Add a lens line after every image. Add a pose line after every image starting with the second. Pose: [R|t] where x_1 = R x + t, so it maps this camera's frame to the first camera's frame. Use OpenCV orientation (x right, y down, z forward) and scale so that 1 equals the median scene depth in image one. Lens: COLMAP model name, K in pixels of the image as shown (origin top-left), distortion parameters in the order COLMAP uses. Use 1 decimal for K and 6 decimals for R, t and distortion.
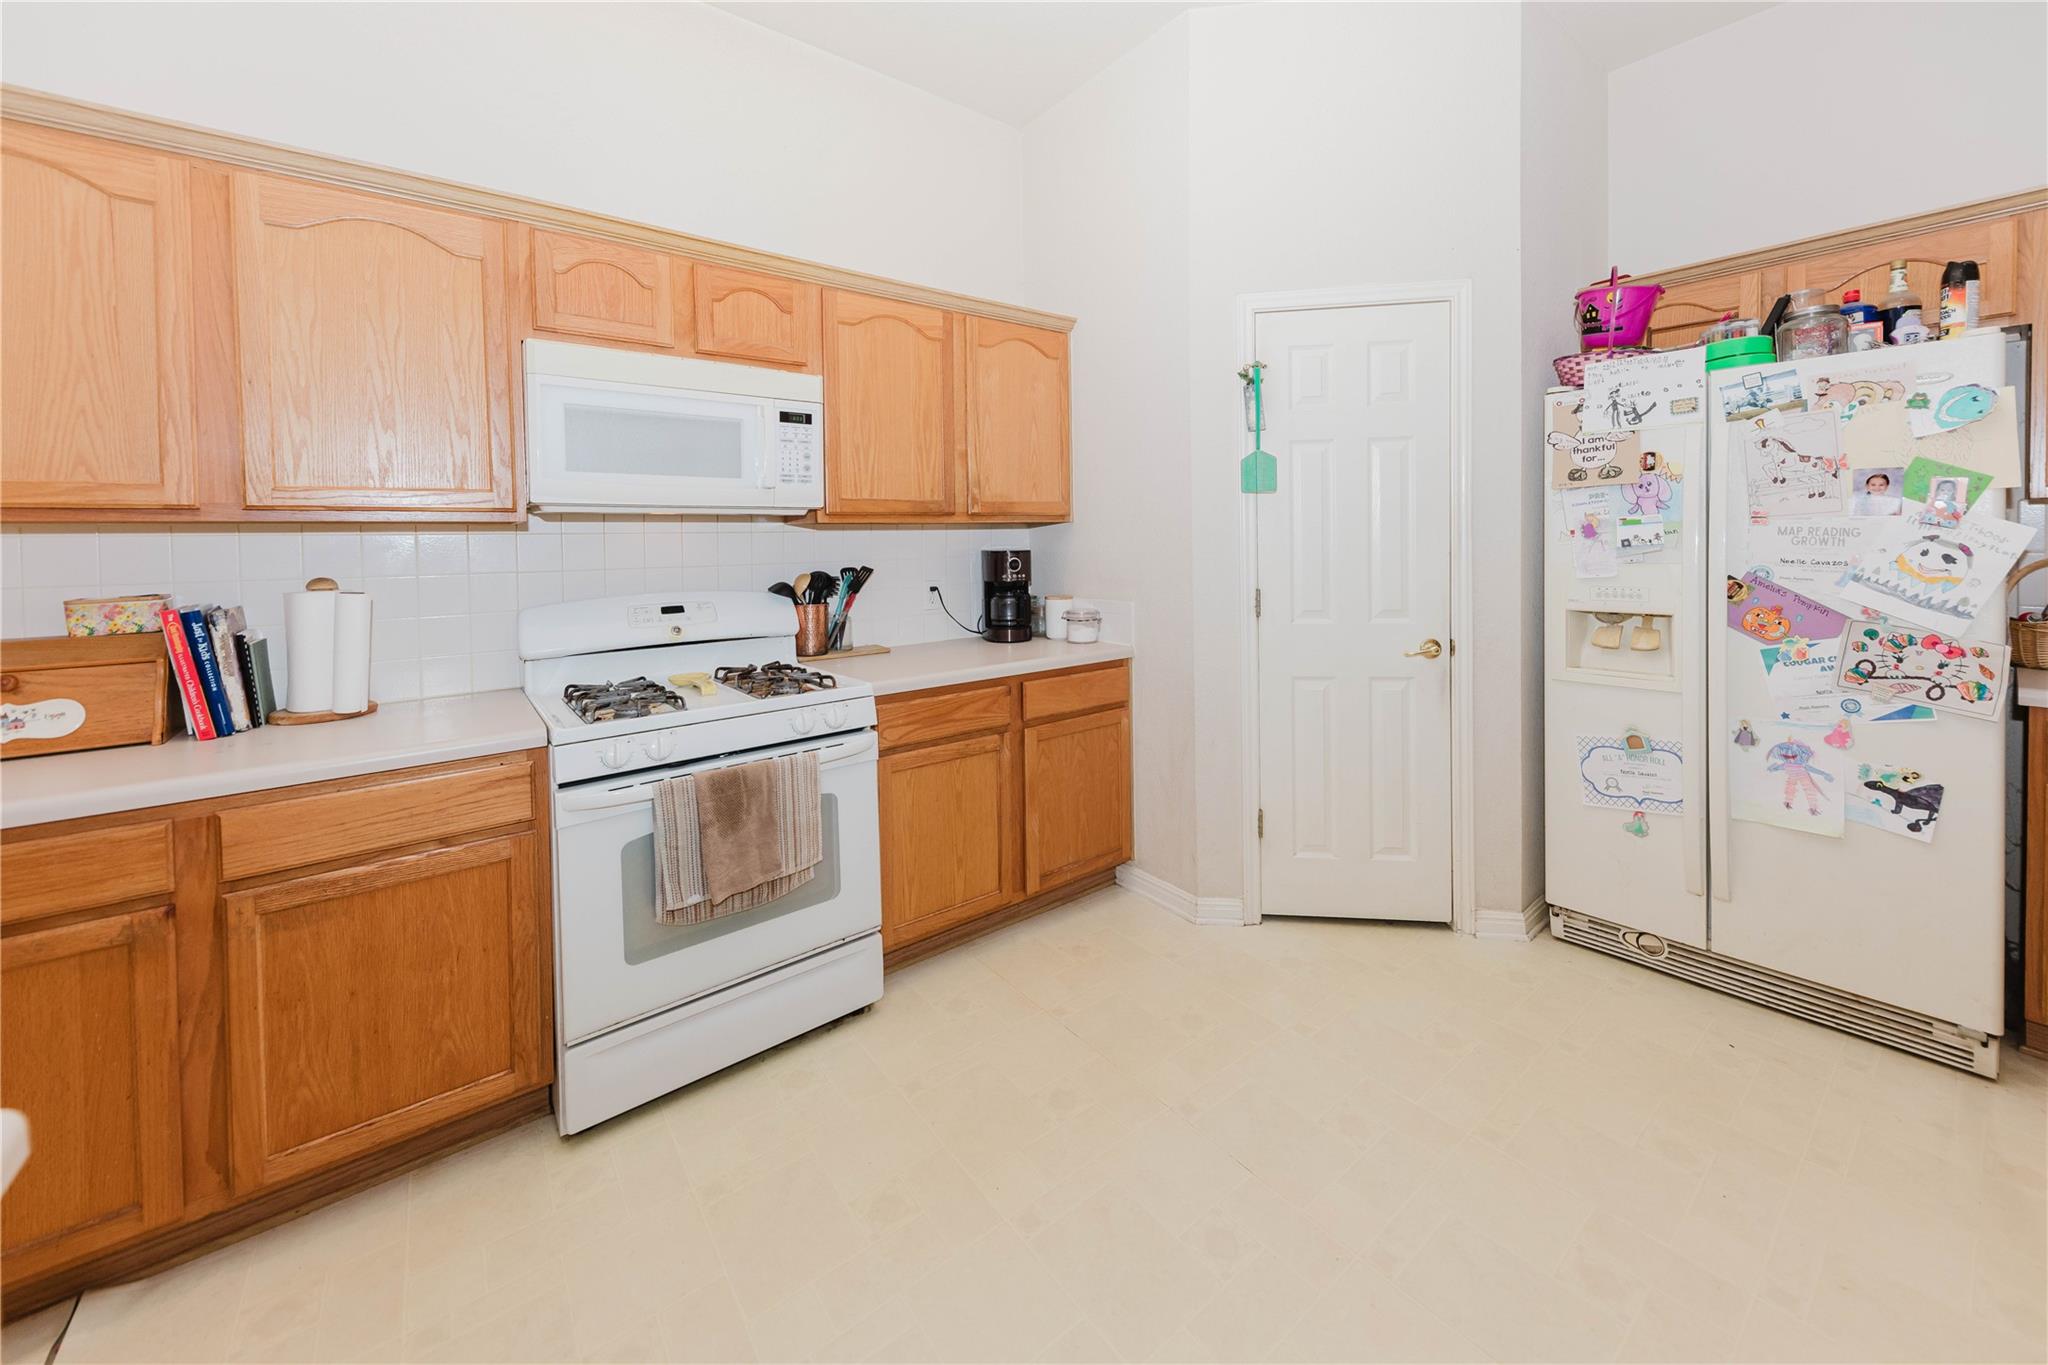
lens RADIAL K [[746.5, 0, 1026.1], [0, 746.5, 561.2], [0, 0, 1]] dist [-0.000725, -0.002493]
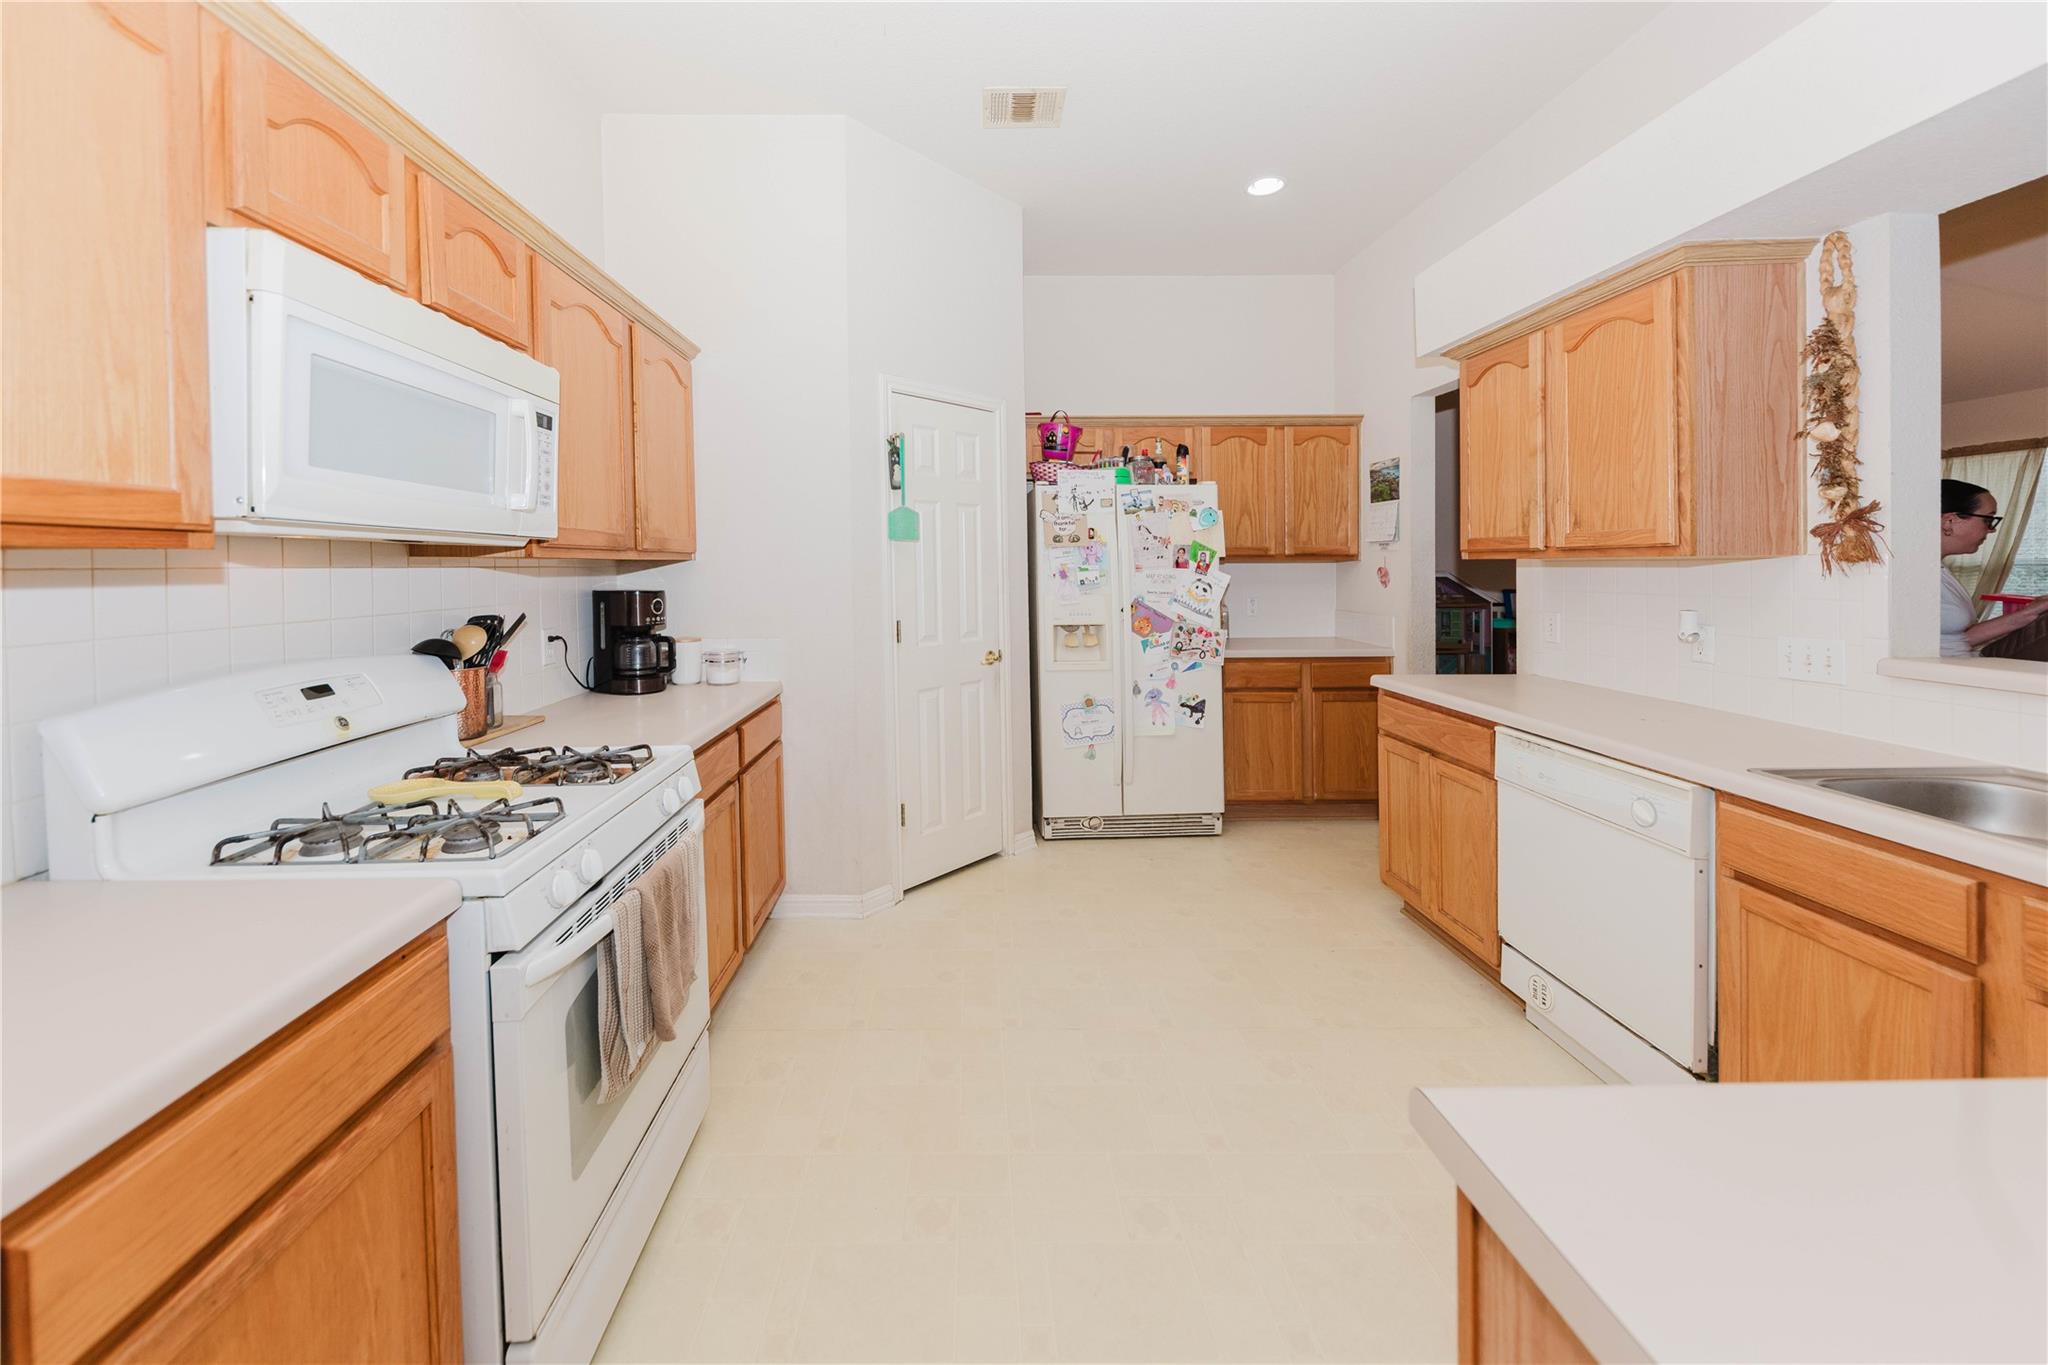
lens RADIAL K [[746.5, 0, 973.1], [0, 746.5, 580.9], [0, 0, 1]] dist [-0.000725, -0.002493]
pose [[0.608020, -0.000235, 0.793922, -0.643966], [0.016298, 0.999793, -0.012185, -0.011049], [-0.793755, 0.020348, 0.607897, 0.189270]]
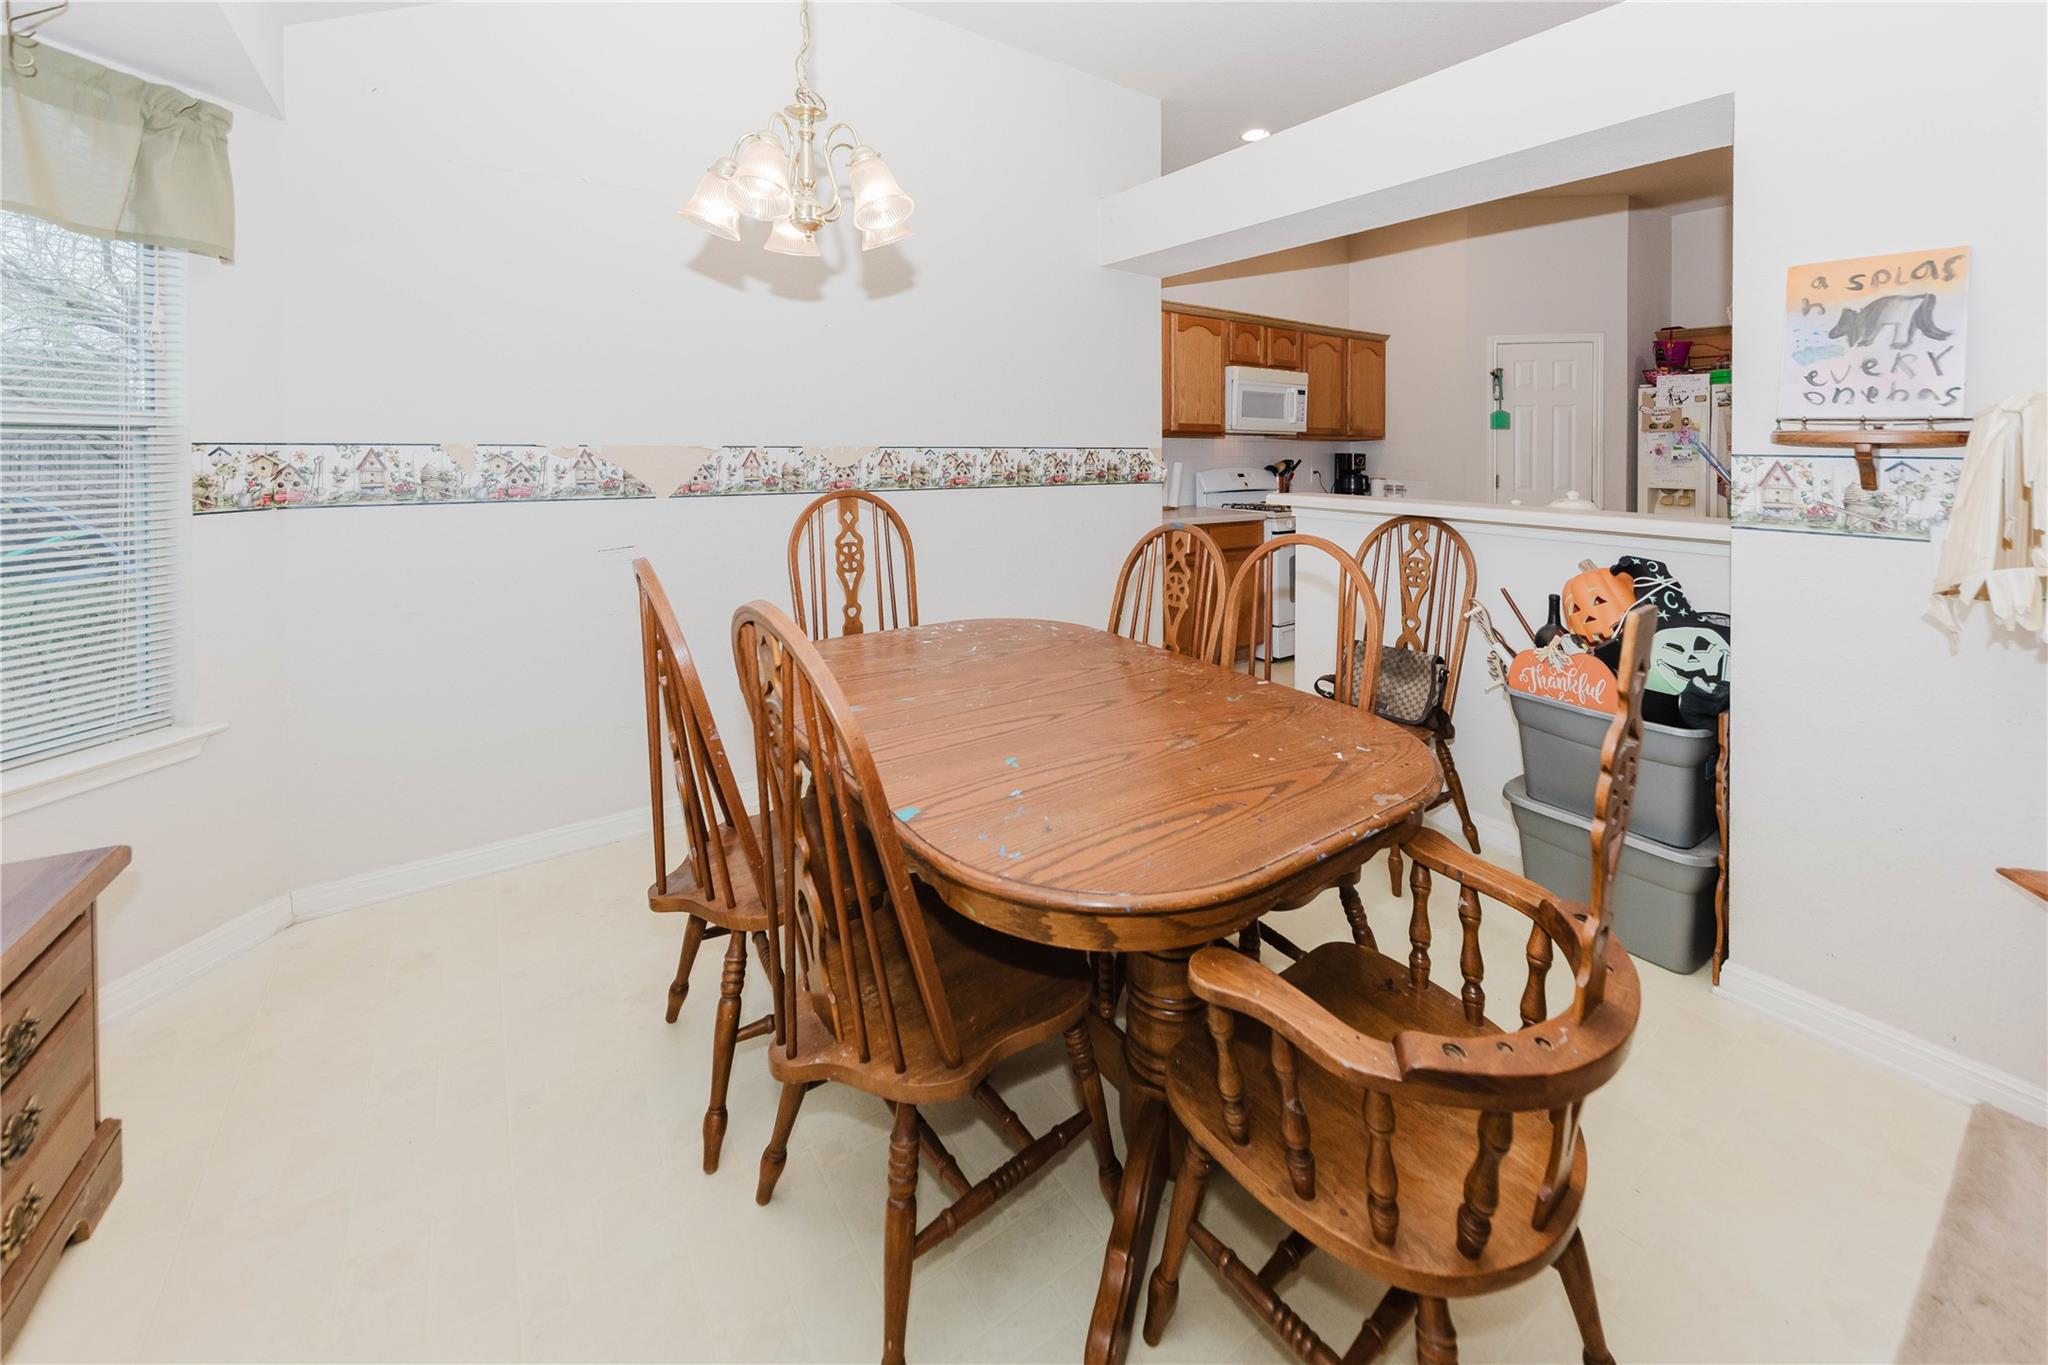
lens RADIAL K [[795.5, 0, 1031.1], [0, 795.5, 445.3], [0, 0, 1]] dist [-0.003460, -0.001650]
pose [[0.998614, 0.028086, -0.044517, -1.016302], [-0.029215, 0.999262, -0.024930, 0.054124], [0.043784, 0.026196, 0.998698, -1.457361]]
